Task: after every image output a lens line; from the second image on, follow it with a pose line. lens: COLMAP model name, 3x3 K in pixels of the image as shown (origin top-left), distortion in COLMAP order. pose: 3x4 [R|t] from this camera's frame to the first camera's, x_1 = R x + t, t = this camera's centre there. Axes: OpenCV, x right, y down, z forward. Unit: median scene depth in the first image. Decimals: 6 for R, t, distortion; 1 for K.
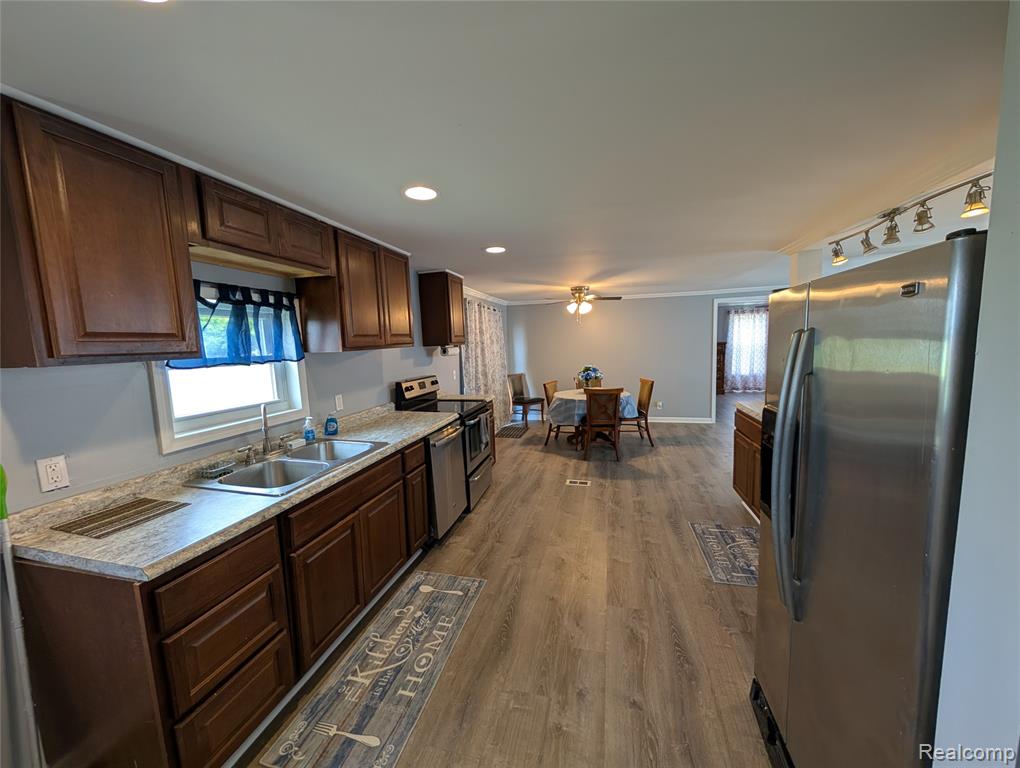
lens RADIAL K [[384.5, 0, 505.4], [0, 384.5, 382.7], [0, 0, 1]] dist [-0.001097, 0.000574]
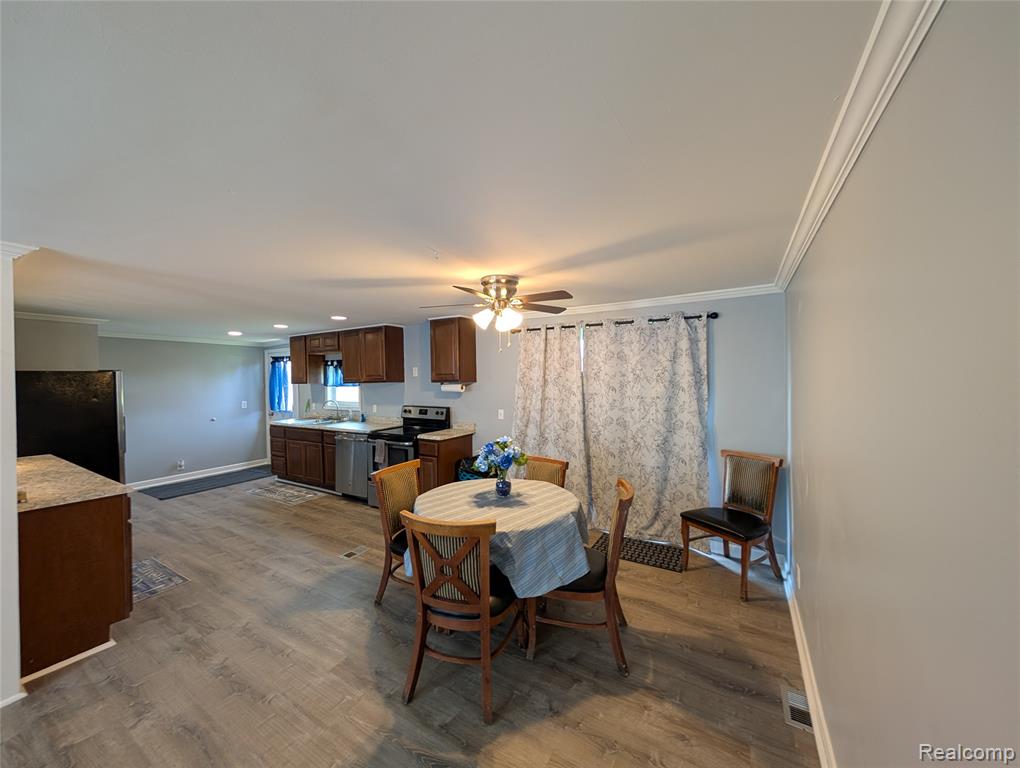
lens RADIAL K [[384.5, 0, 509.7], [0, 384.5, 386.7], [0, 0, 1]] dist [-0.001097, 0.000574]
pose [[-0.275742, 0.060357, -0.959335, 1.230534], [-0.082408, 0.992868, 0.086153, -0.279036], [0.957693, 0.102813, -0.268801, 2.114124]]
